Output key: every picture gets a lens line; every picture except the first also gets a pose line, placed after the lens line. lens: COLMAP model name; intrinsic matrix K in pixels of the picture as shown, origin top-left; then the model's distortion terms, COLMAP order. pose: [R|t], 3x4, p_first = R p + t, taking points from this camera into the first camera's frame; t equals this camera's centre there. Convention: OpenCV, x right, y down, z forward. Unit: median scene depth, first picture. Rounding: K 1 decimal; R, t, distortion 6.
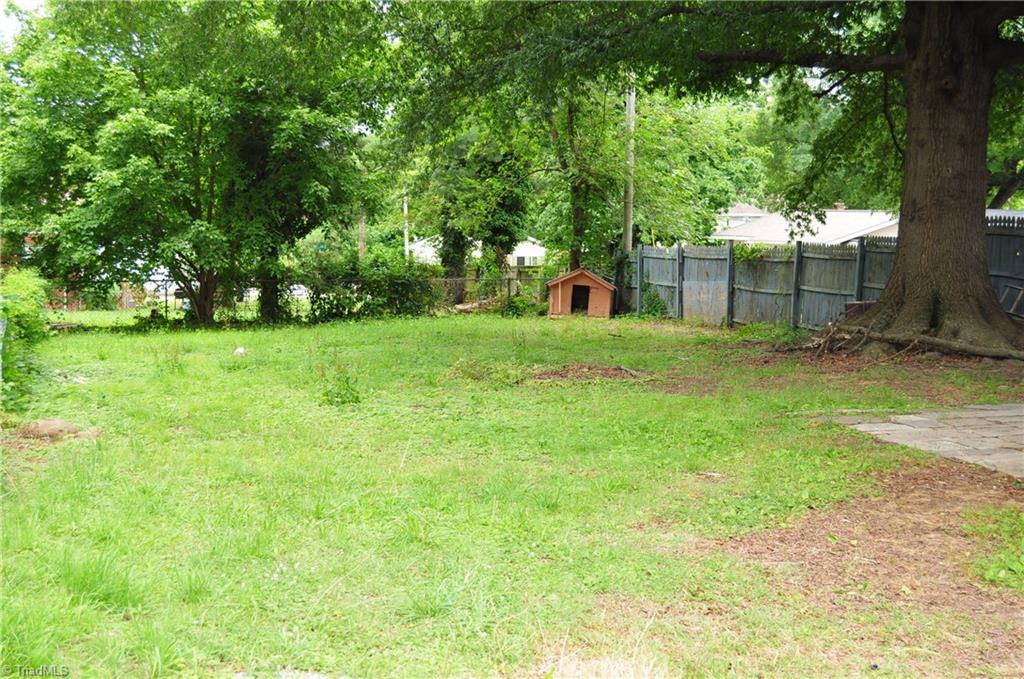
lens RADIAL K [[1322.7, 0, 510.8], [0, 1322.7, 338.5], [0, 0, 1]] dist [-0.022743, 0.000000]
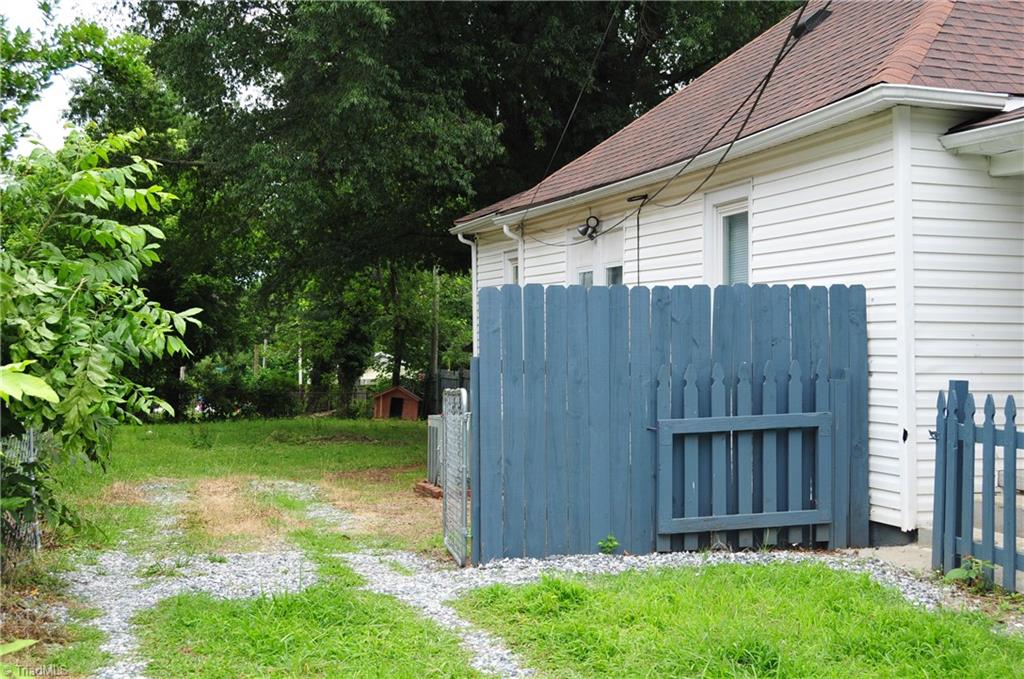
lens RADIAL K [[1322.7, 0, 513.1], [0, 1322.7, 342.4], [0, 0, 1]] dist [-0.022743, 0.000000]
pose [[0.997787, 0.012109, 0.065375, 0.083239], [-0.005964, 0.995612, -0.093388, 0.031644], [-0.066219, 0.092792, 0.993481, -0.406070]]
